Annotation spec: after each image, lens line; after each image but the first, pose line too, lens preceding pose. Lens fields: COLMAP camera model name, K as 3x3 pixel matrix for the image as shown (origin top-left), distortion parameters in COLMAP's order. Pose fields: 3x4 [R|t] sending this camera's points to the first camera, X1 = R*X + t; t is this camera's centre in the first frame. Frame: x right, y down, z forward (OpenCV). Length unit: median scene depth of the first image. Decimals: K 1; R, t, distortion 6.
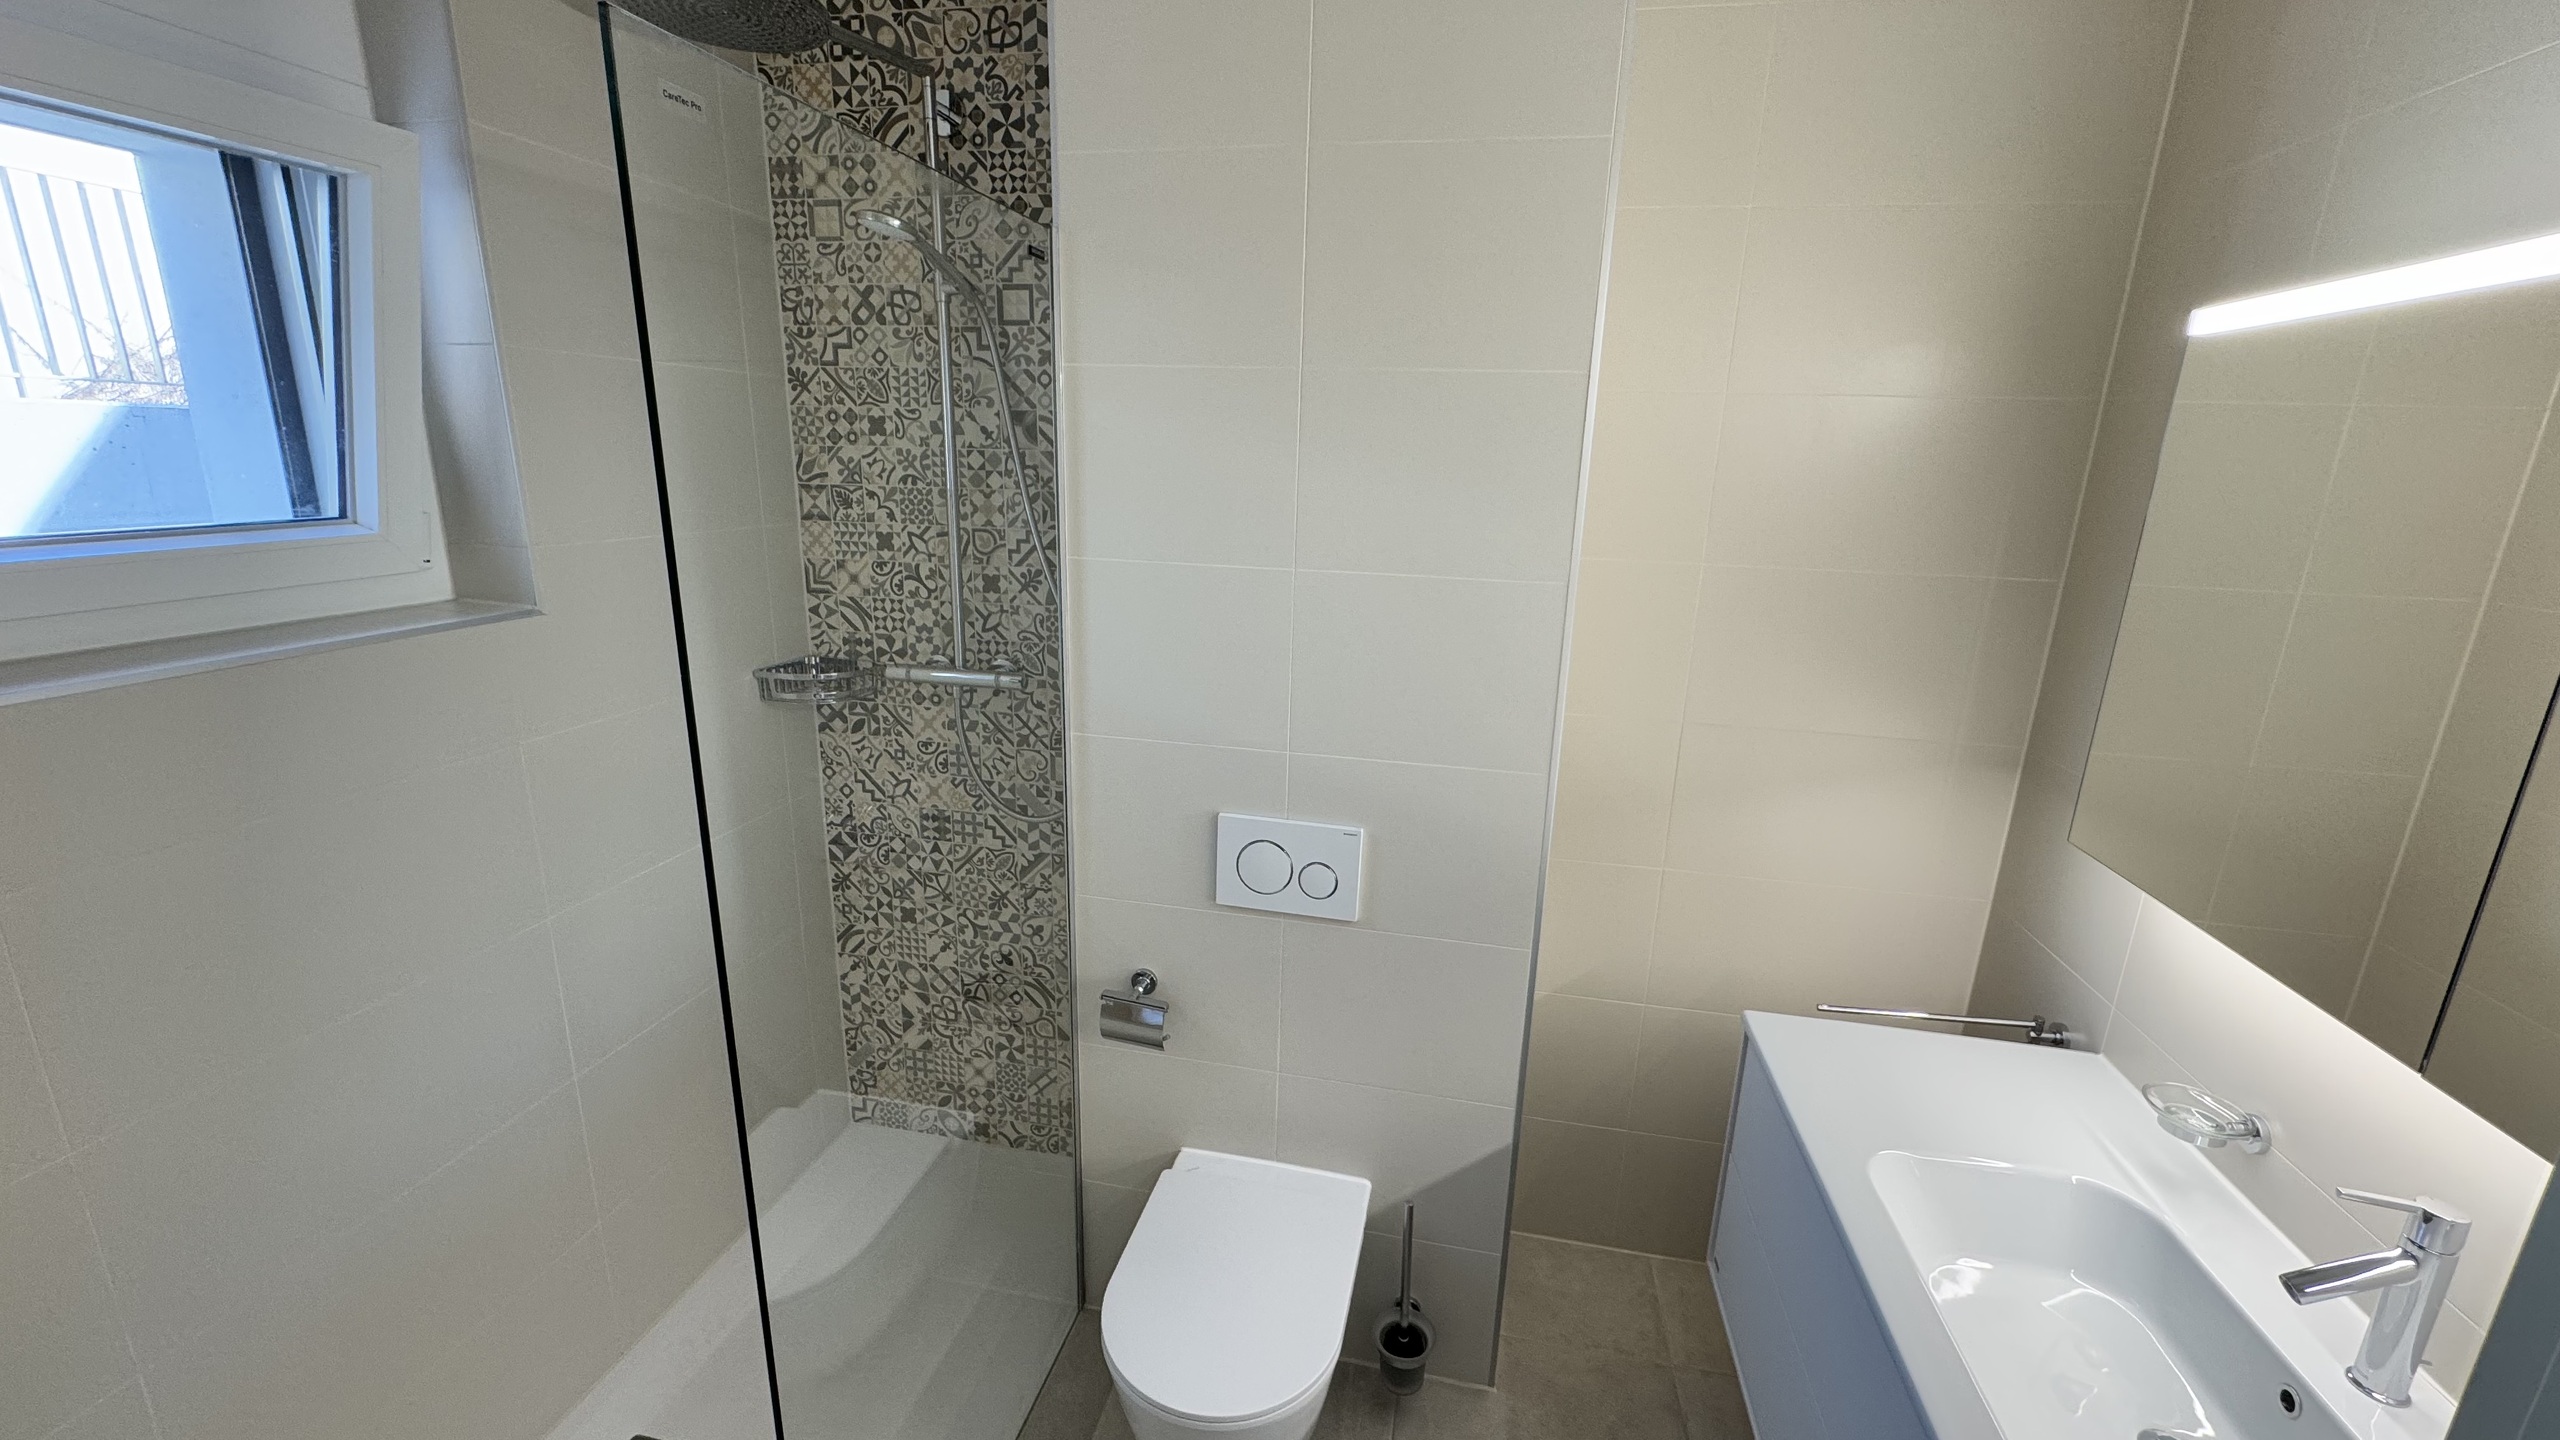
lens RADIAL K [[1024.9, 0, 1279.3], [0, 1024.9, 722.5], [0, 0, 1]] dist [-0.012120, -0.000039]
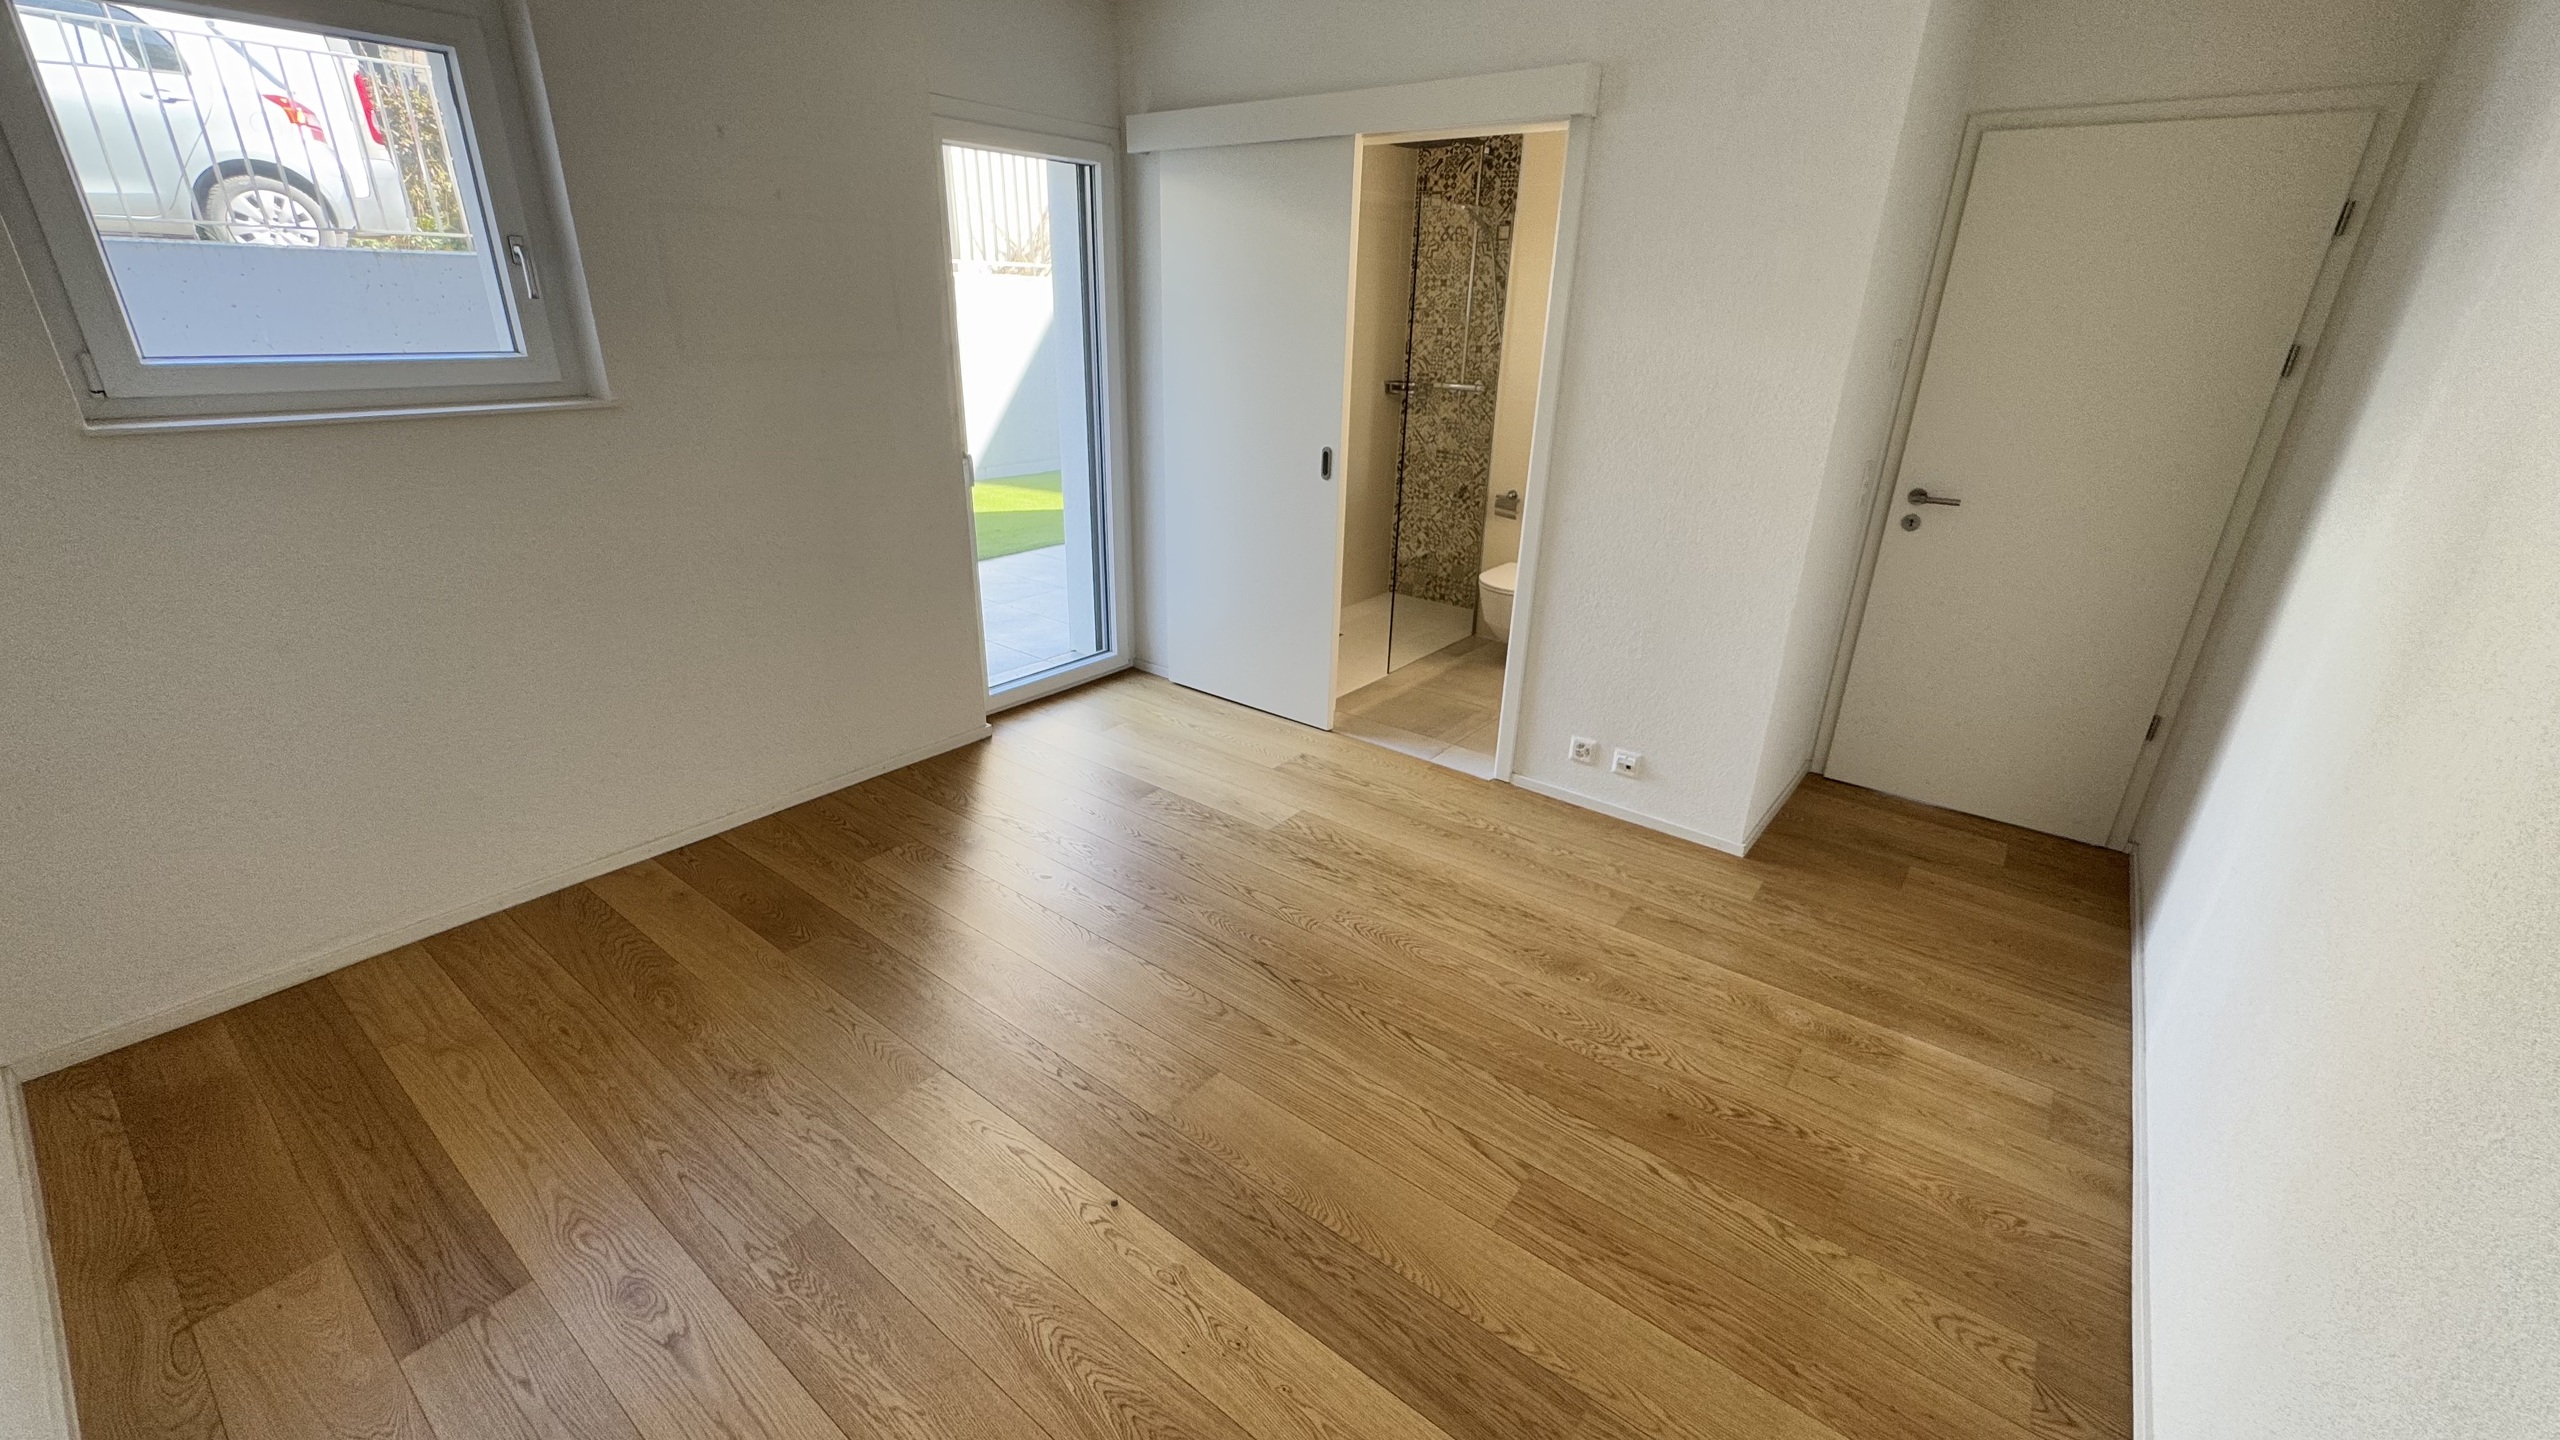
lens RADIAL K [[1024.9, 0, 1274.6], [0, 1024.9, 719.0], [0, 0, 1]] dist [-0.012120, -0.000039]
pose [[0.891536, 0.163468, -0.422423, 0.466973], [-0.114322, 0.983621, 0.139359, 0.455131], [0.438284, -0.075952, 0.895622, -1.493850]]
